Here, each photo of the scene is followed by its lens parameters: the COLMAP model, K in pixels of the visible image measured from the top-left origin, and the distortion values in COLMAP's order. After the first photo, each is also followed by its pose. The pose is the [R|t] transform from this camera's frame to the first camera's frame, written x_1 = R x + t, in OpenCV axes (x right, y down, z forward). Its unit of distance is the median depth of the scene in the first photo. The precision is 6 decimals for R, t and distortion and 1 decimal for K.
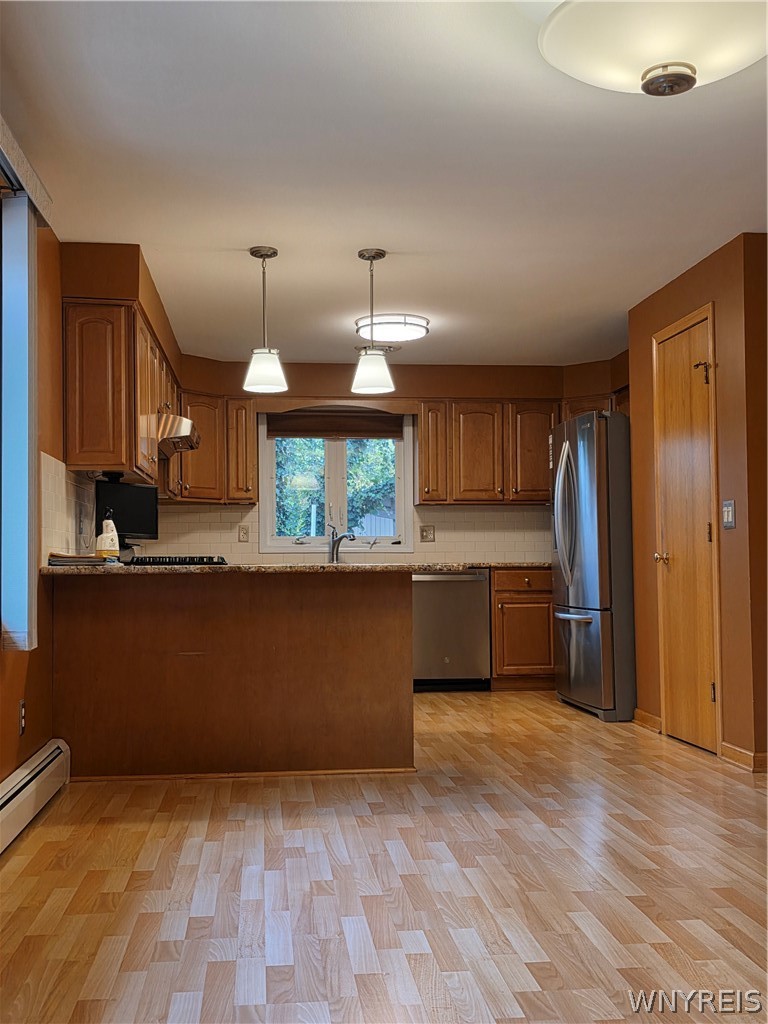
lens RADIAL K [[1036.5, 0, 360.5], [0, 1036.5, 511.8], [0, 0, 1]] dist [0.061585, -0.004744]
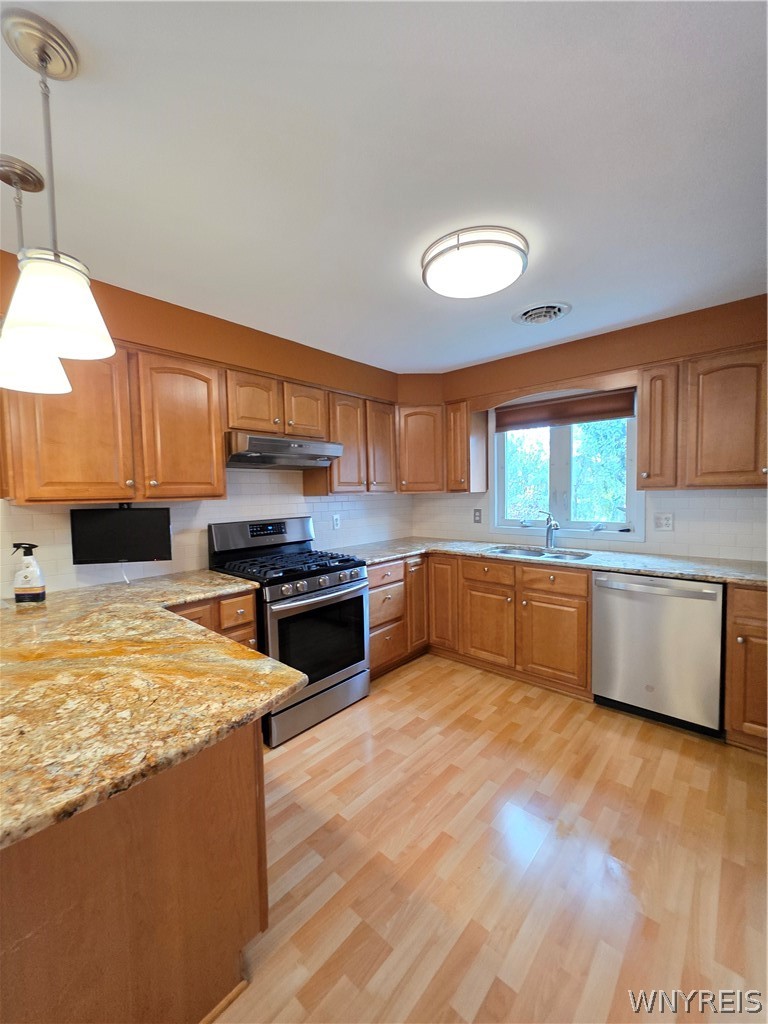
lens RADIAL K [[410.3, 0, 381.2], [0, 410.3, 513.0], [0, 0, 1]] dist [0.001448, 0.000463]
pose [[0.676698, 0.026535, -0.735782, 0.239382], [0.050403, 0.995336, 0.082251, -0.041370], [0.734533, -0.092745, 0.672205, 0.893942]]
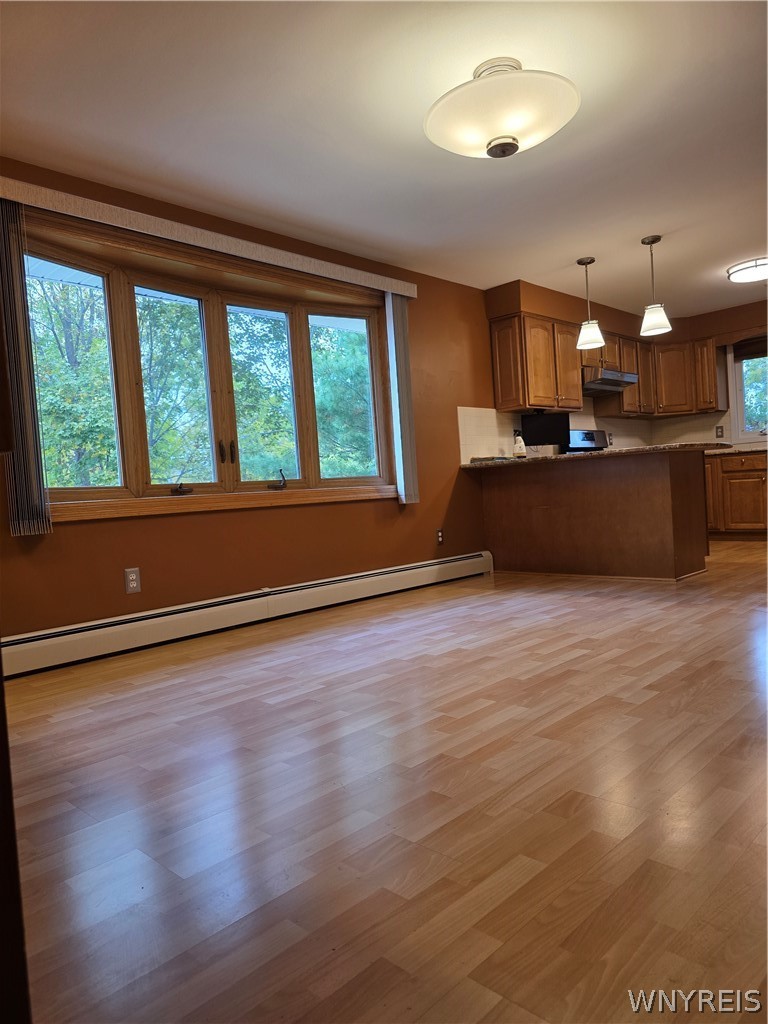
lens RADIAL K [[669.3, 0, 384.0], [0, 669.3, 512.0], [0, 0, 1]] dist [-0.000266, -0.000885]
pose [[0.628164, -0.007689, -0.778043, 0.476161], [0.097082, 0.992912, 0.068568, 0.032935], [0.772001, -0.118606, 0.624458, 0.058689]]
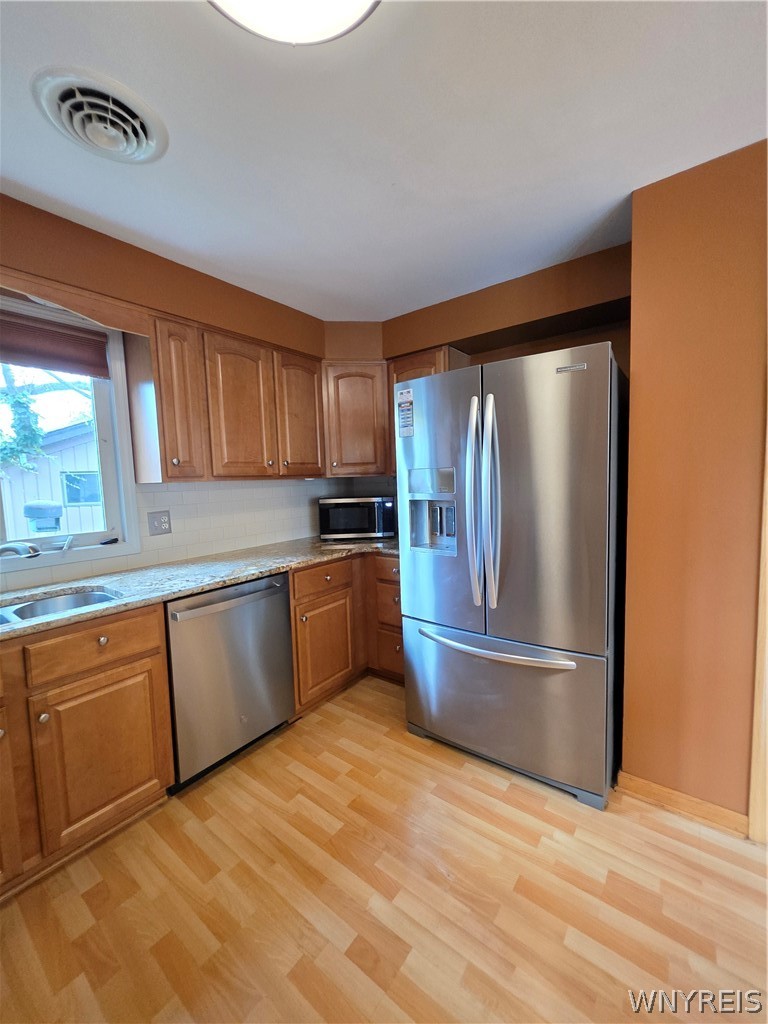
lens RADIAL K [[410.3, 0, 381.2], [0, 410.3, 513.0], [0, 0, 1]] dist [0.001448, 0.000463]
pose [[0.679267, -0.077877, 0.729748, -0.055169], [-0.006584, 0.993667, 0.112171, -0.027073], [-0.733862, -0.080999, 0.674452, 1.064287]]
